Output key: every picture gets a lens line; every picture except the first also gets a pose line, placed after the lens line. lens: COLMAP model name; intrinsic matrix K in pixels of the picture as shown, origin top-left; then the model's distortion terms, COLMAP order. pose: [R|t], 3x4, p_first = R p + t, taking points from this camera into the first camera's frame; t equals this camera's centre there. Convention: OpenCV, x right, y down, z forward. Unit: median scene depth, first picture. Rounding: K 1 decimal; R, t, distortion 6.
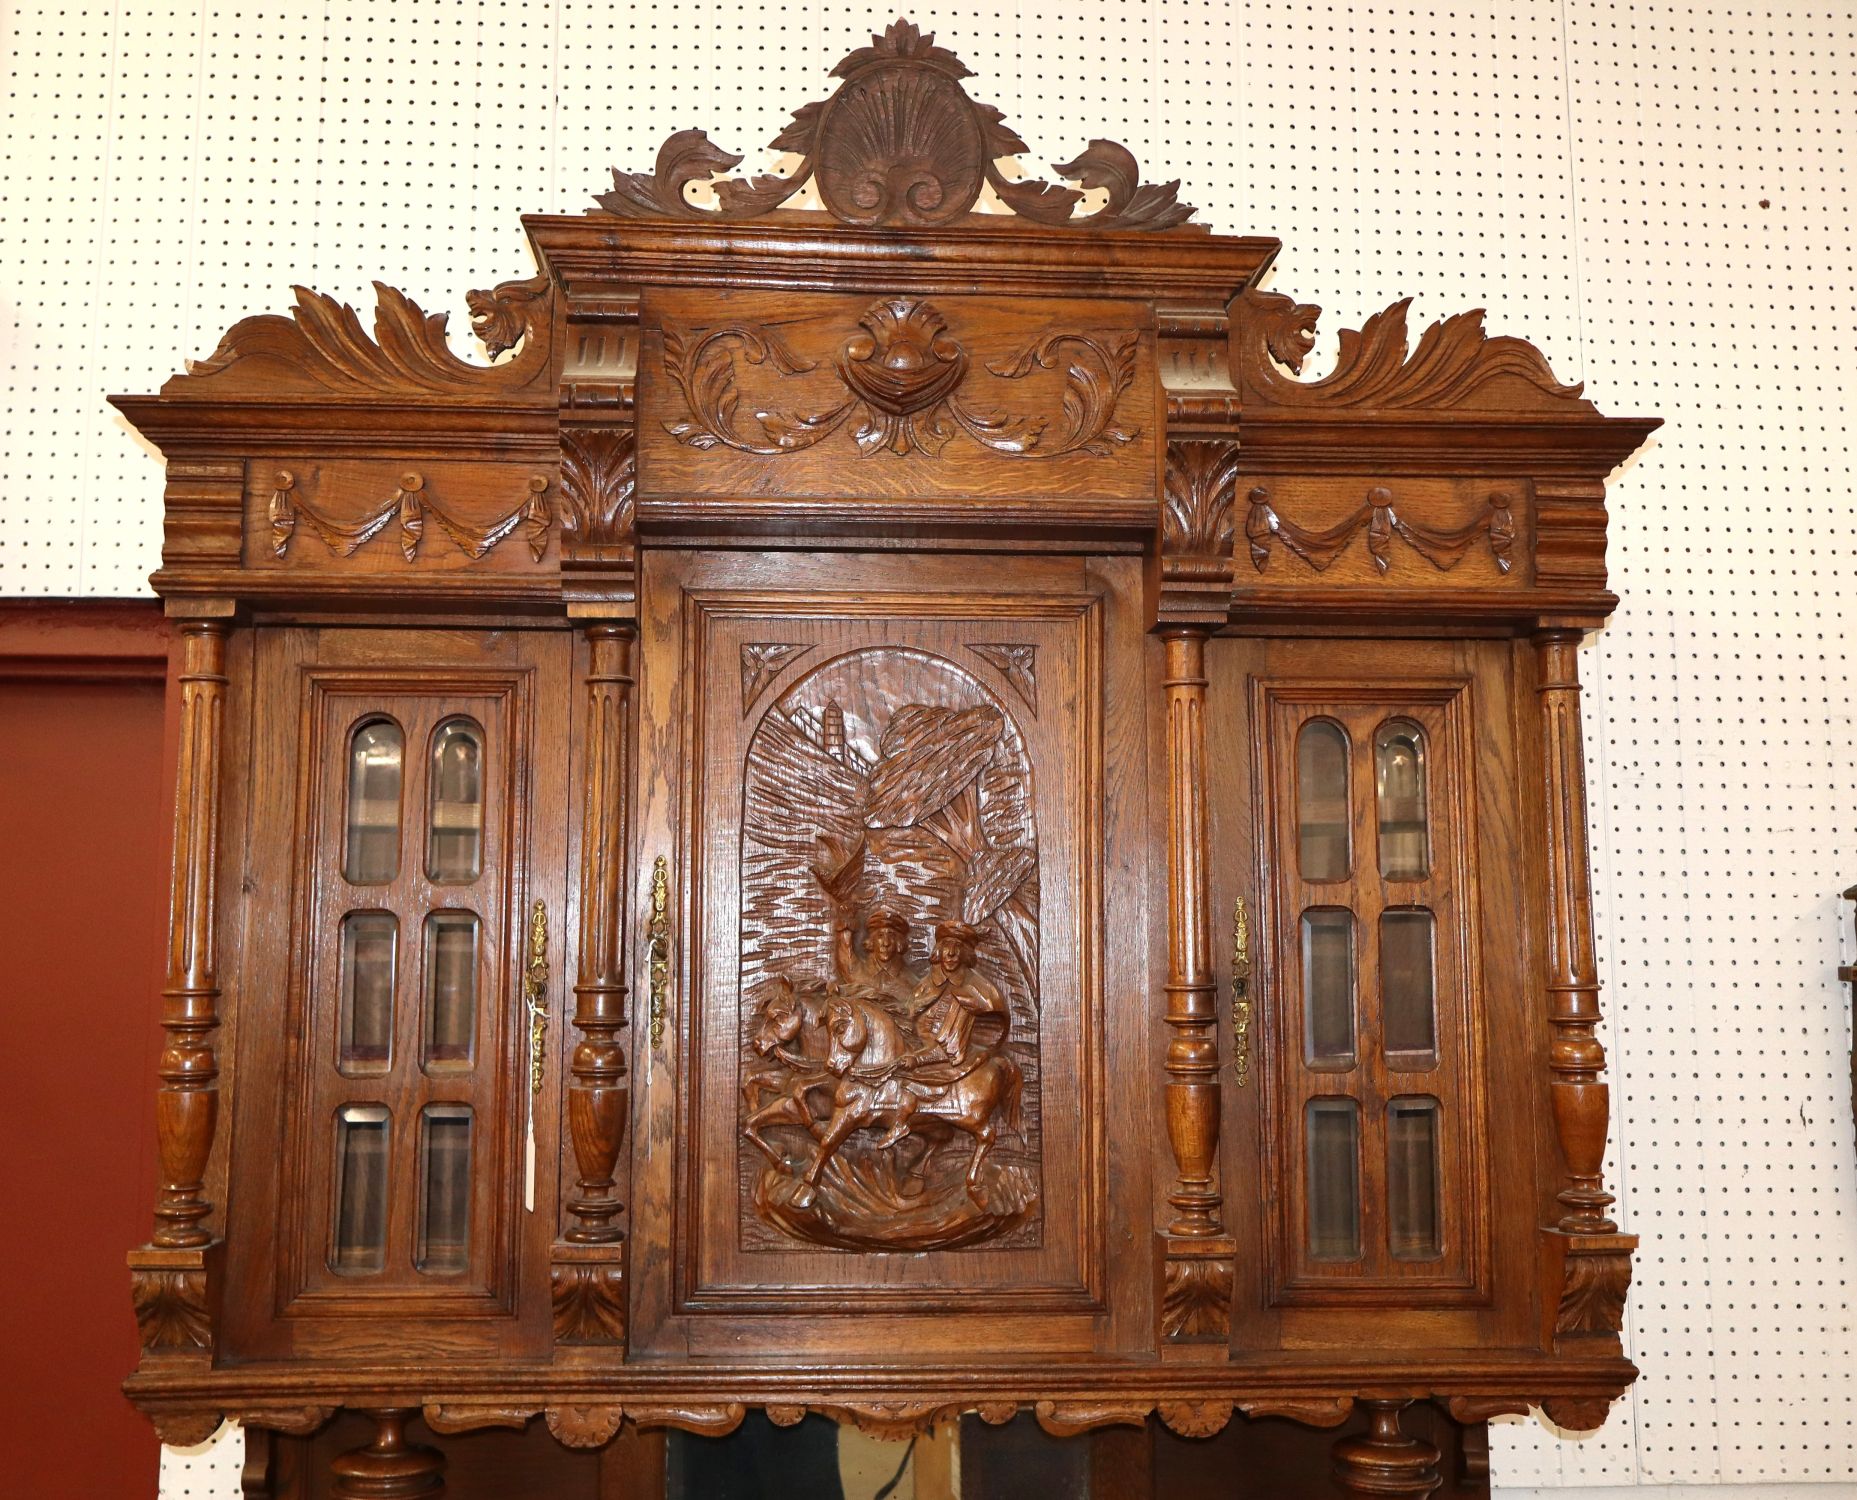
lens RADIAL K [[1915.4, 0, 878.9], [0, 1915.4, 745.8], [0, 0, 1]] dist [-0.021590, -0.009488]
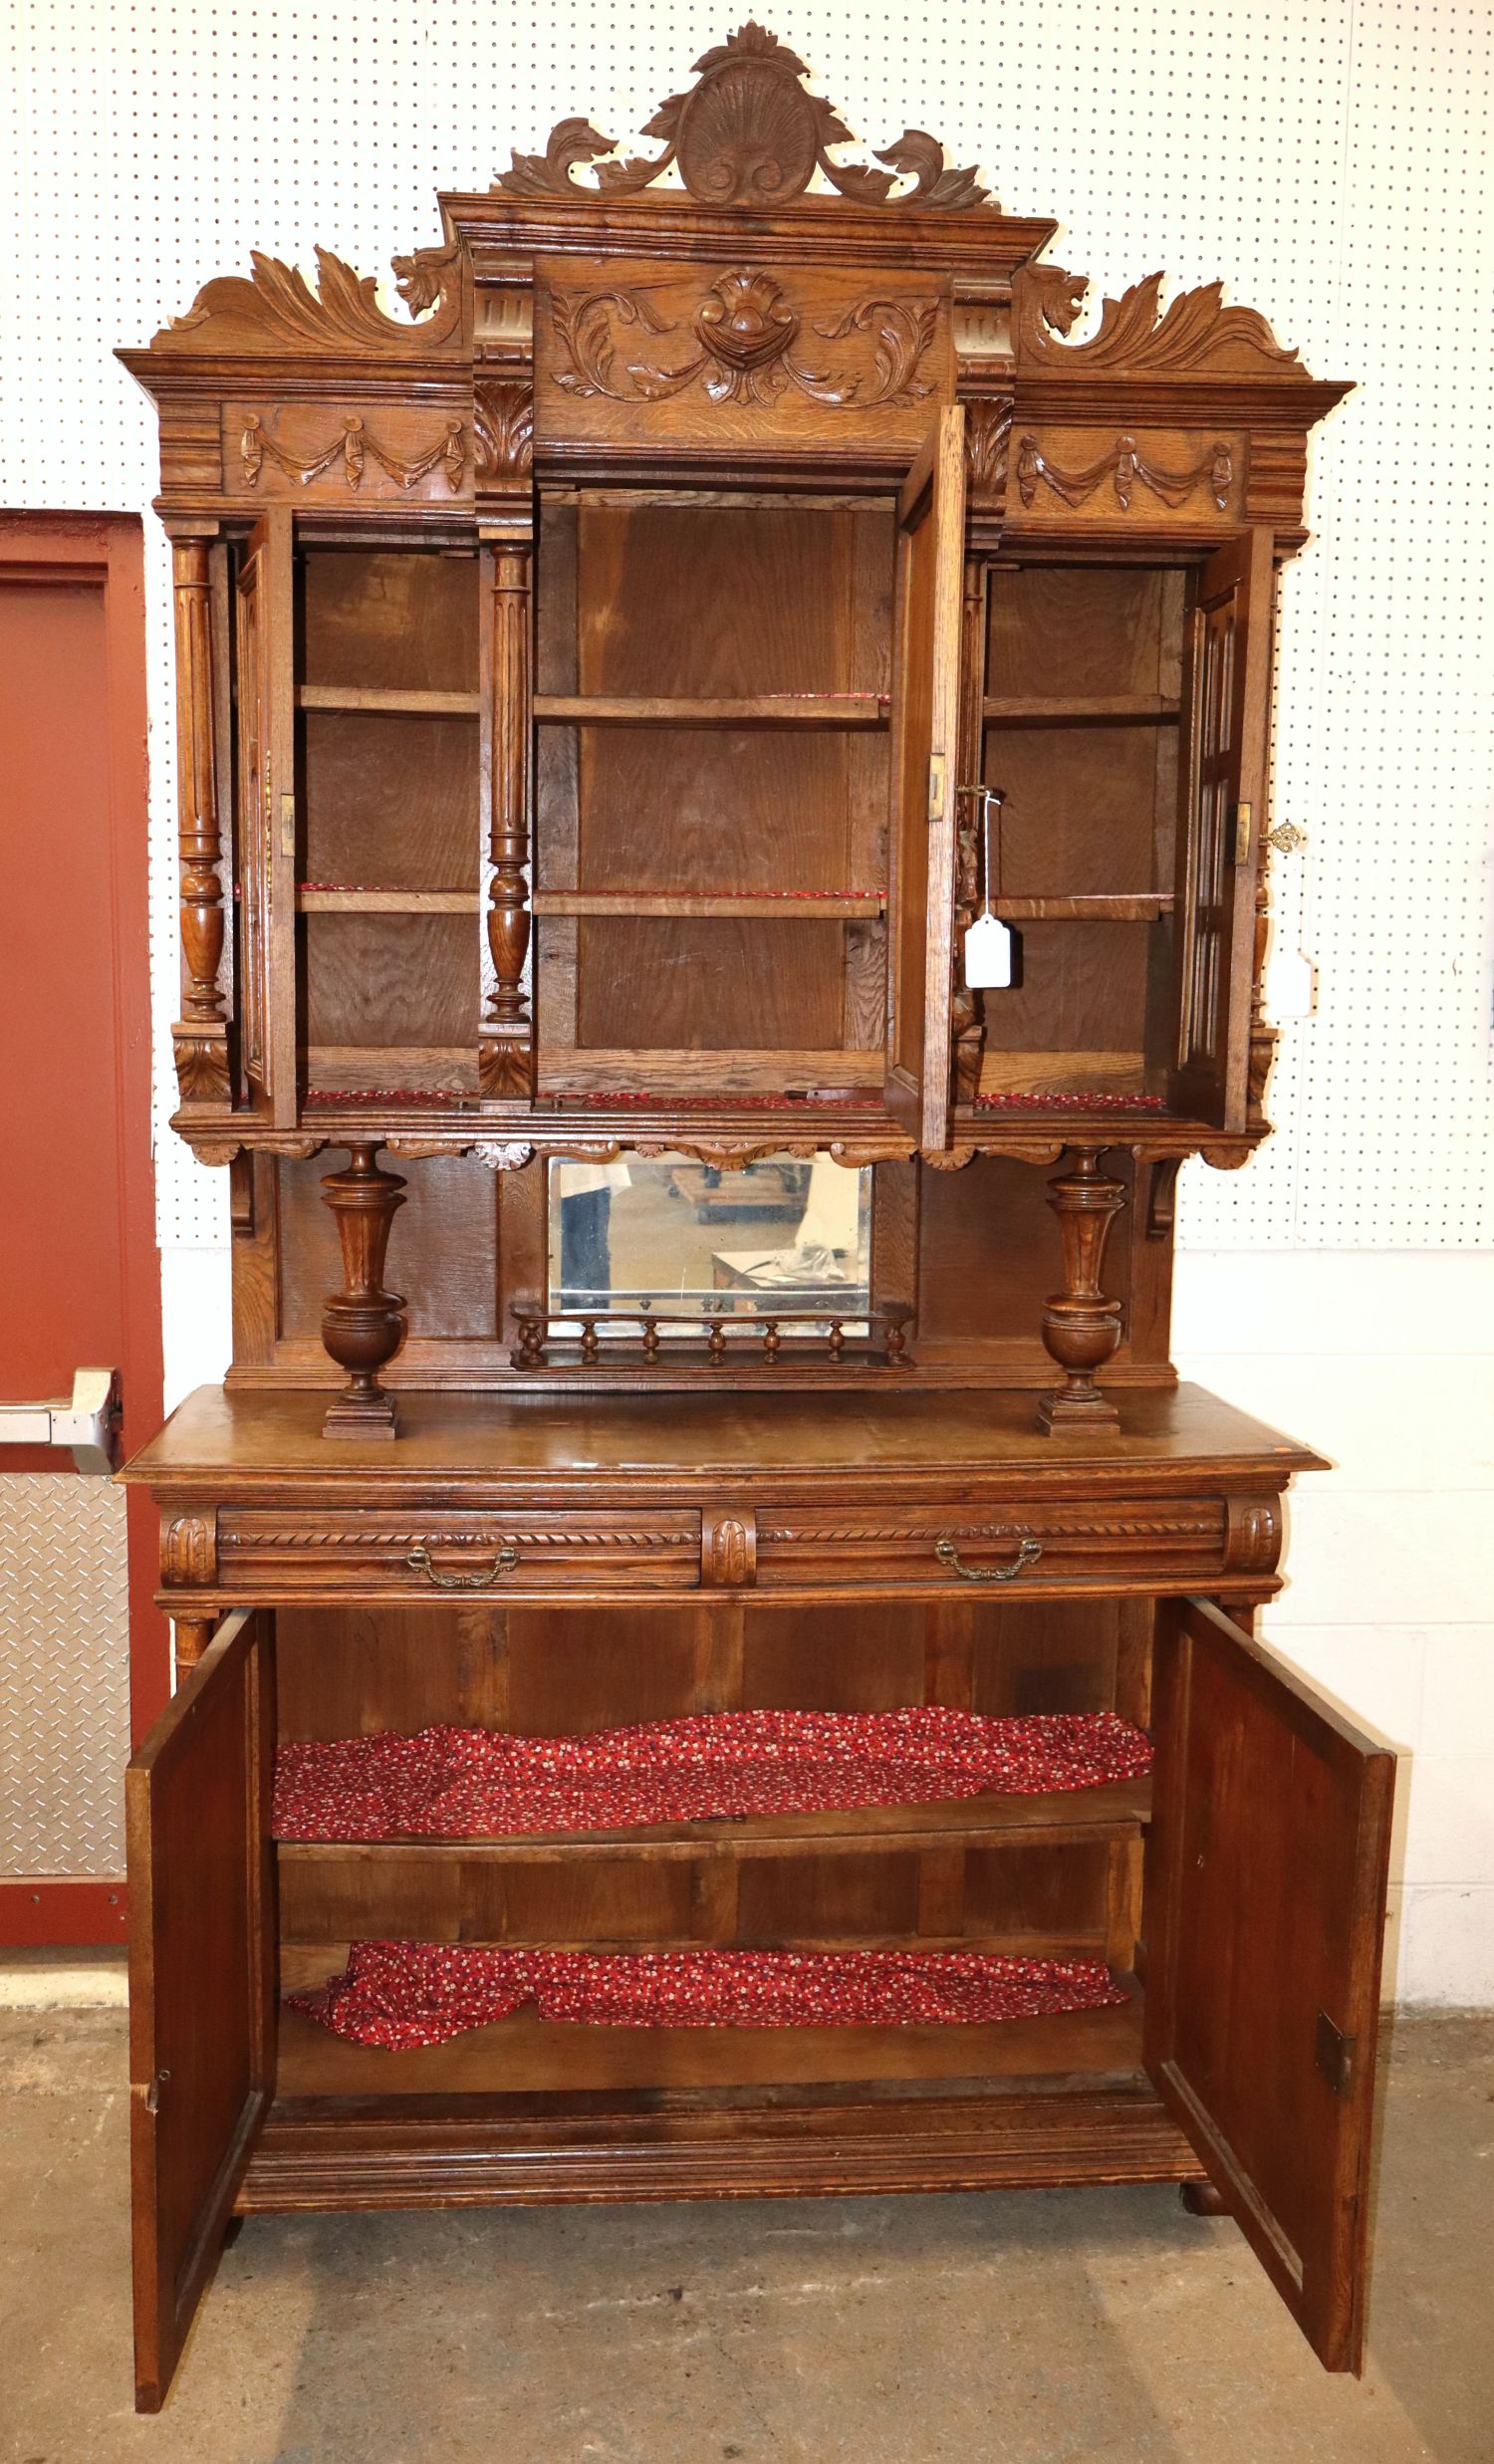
lens RADIAL K [[2180.1, 0, 693.2], [0, 2180.1, 1264.1], [0, 0, 1]] dist [-0.008204, 0.001369]
pose [[0.999847, 0.007578, 0.015738, -0.039761], [-0.011494, 0.963863, 0.266152, 0.010518], [-0.013152, -0.266292, 0.963803, -0.519284]]
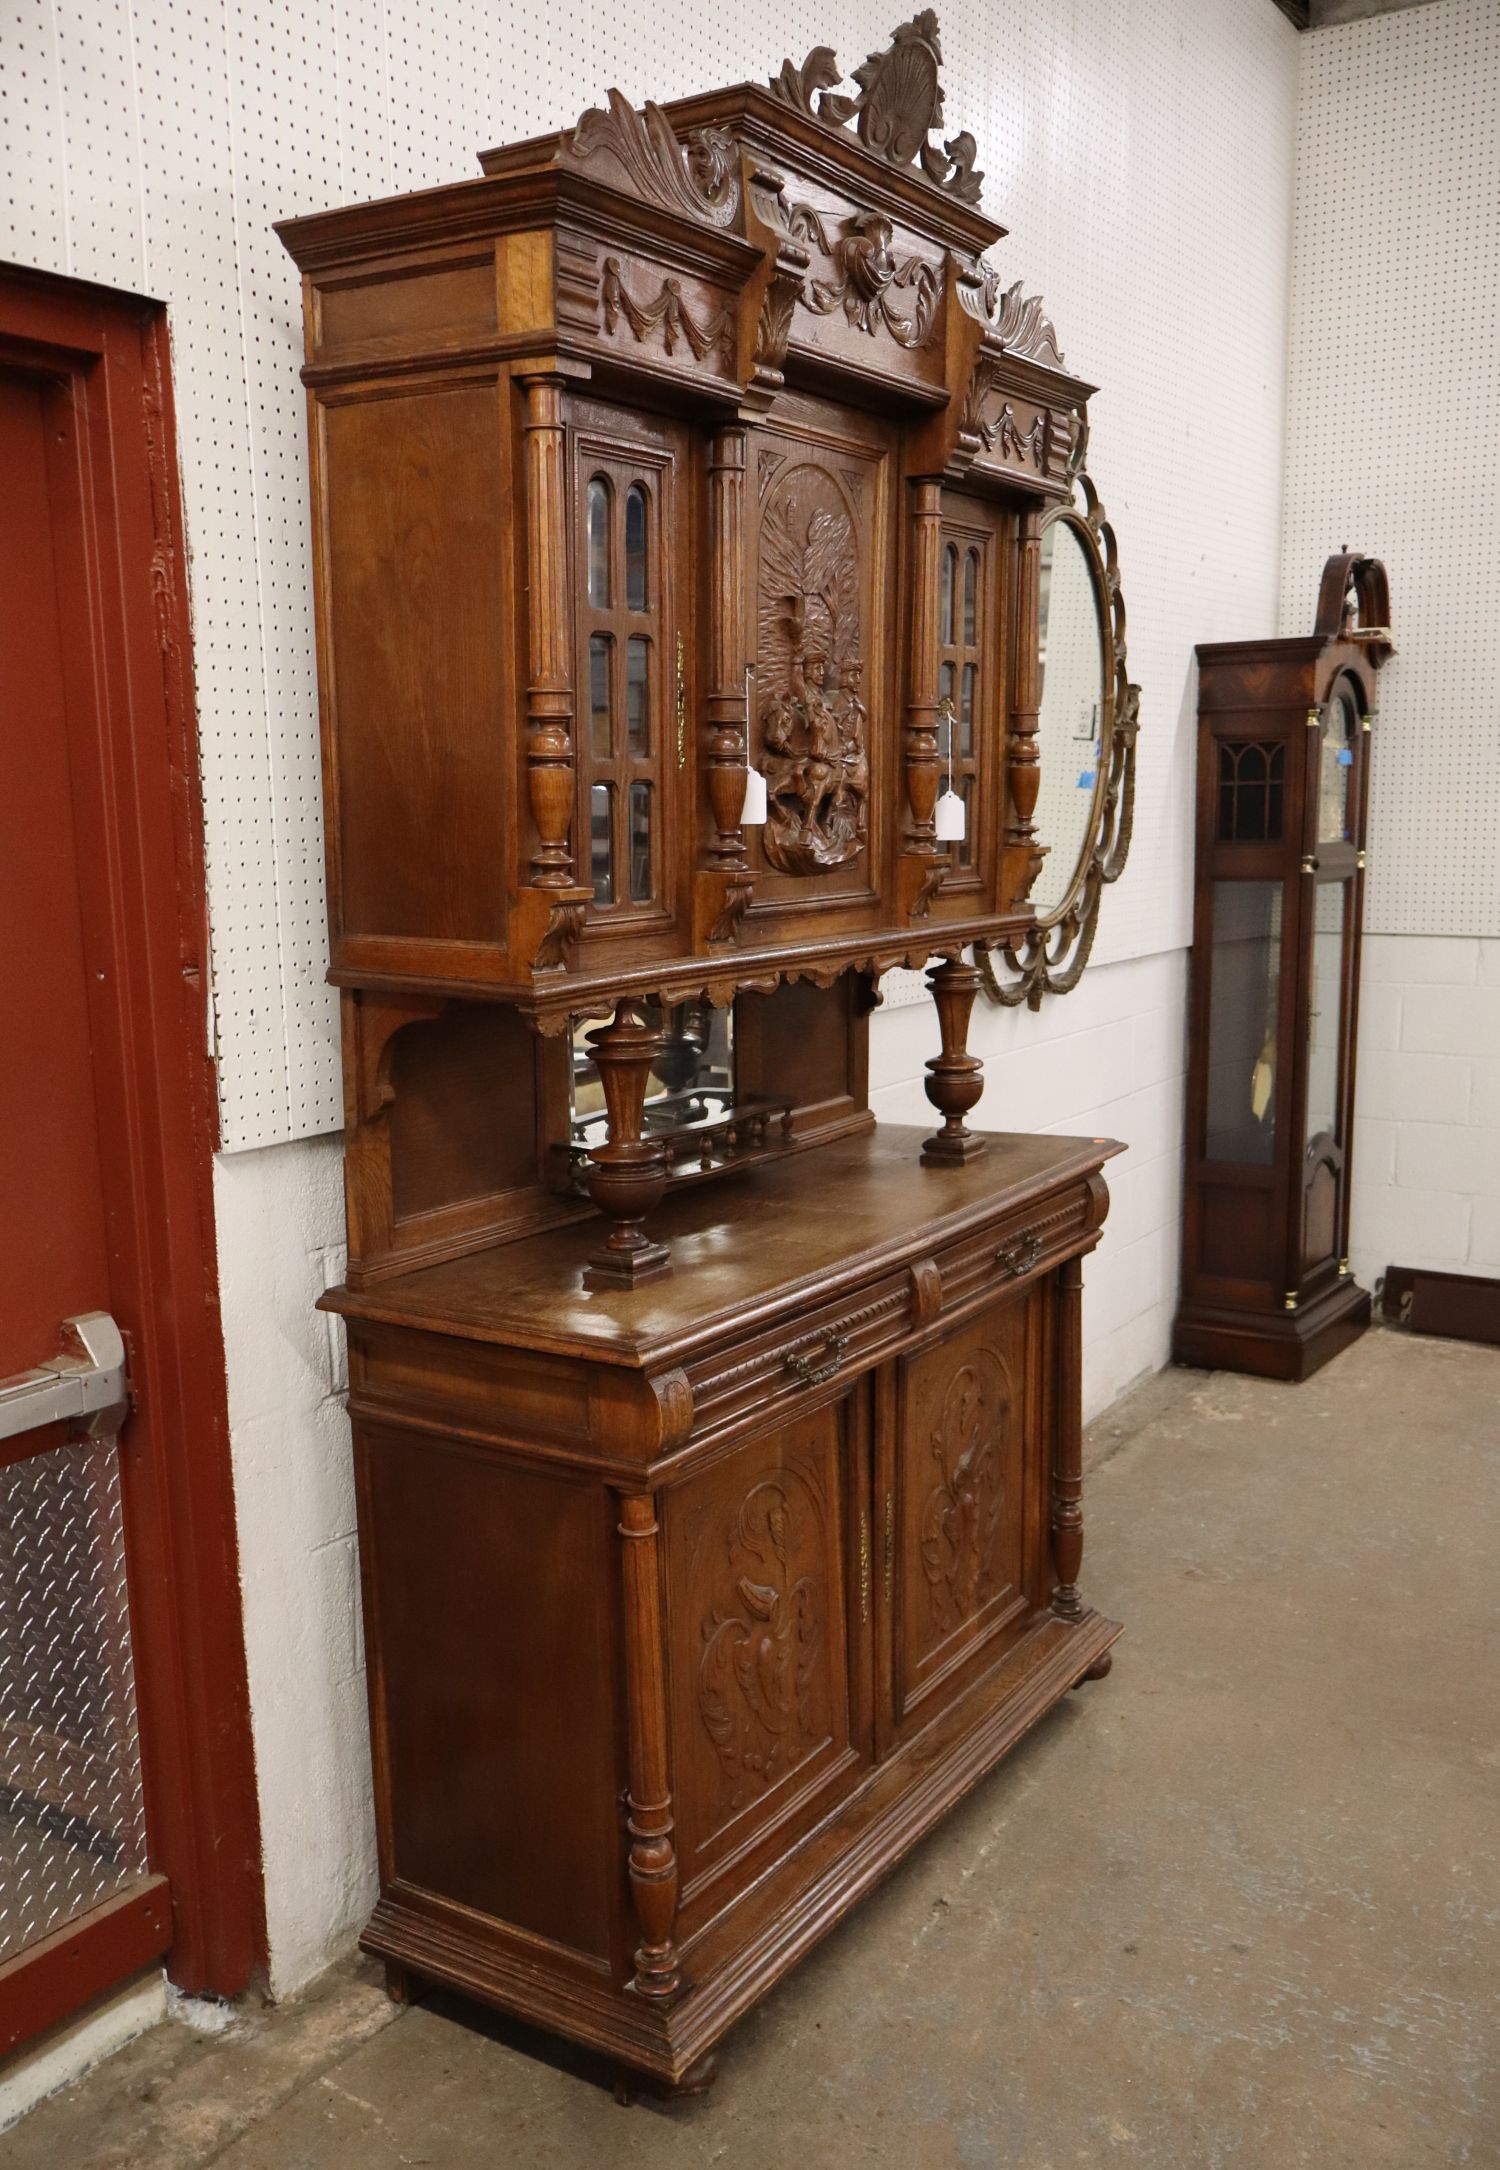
lens RADIAL K [[1915.5, 0, 753.2], [0, 1915.5, 1123.5], [0, 0, 1]] dist [-0.005543, -0.001187]
pose [[0.583574, -0.149635, 0.798155, -1.295848], [-0.098126, 0.962681, 0.252224, 0.070112], [-0.806110, -0.225511, 0.547112, 0.134774]]
